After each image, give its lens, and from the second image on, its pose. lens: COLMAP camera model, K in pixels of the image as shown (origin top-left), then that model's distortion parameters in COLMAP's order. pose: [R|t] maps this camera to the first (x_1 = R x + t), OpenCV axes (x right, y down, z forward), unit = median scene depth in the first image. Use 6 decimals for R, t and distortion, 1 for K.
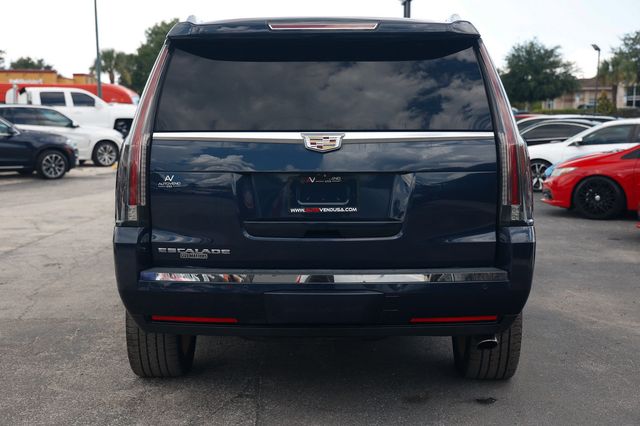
lens RADIAL K [[934.2, 0, 324.4], [0, 934.2, 228.6], [0, 0, 1]] dist [0.179795, 0.000000]
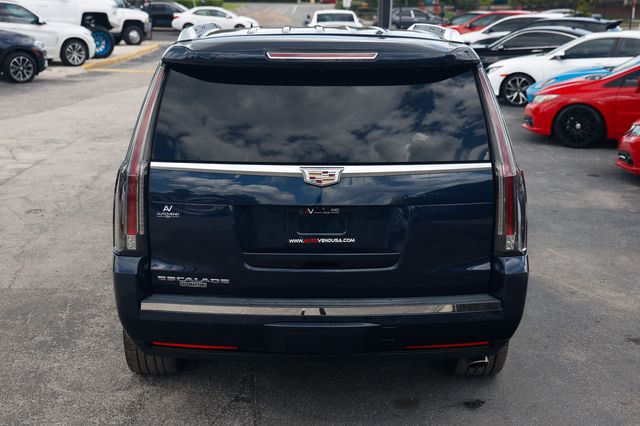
lens RADIAL K [[934.2, 0, 325.4], [0, 934.2, 244.9], [0, 0, 1]] dist [0.179795, 0.000000]
pose [[0.999568, 0.001022, 0.029369, -0.020801], [-0.005061, 0.990452, 0.137765, -0.120667], [-0.028947, -0.137854, 0.990029, -0.000587]]
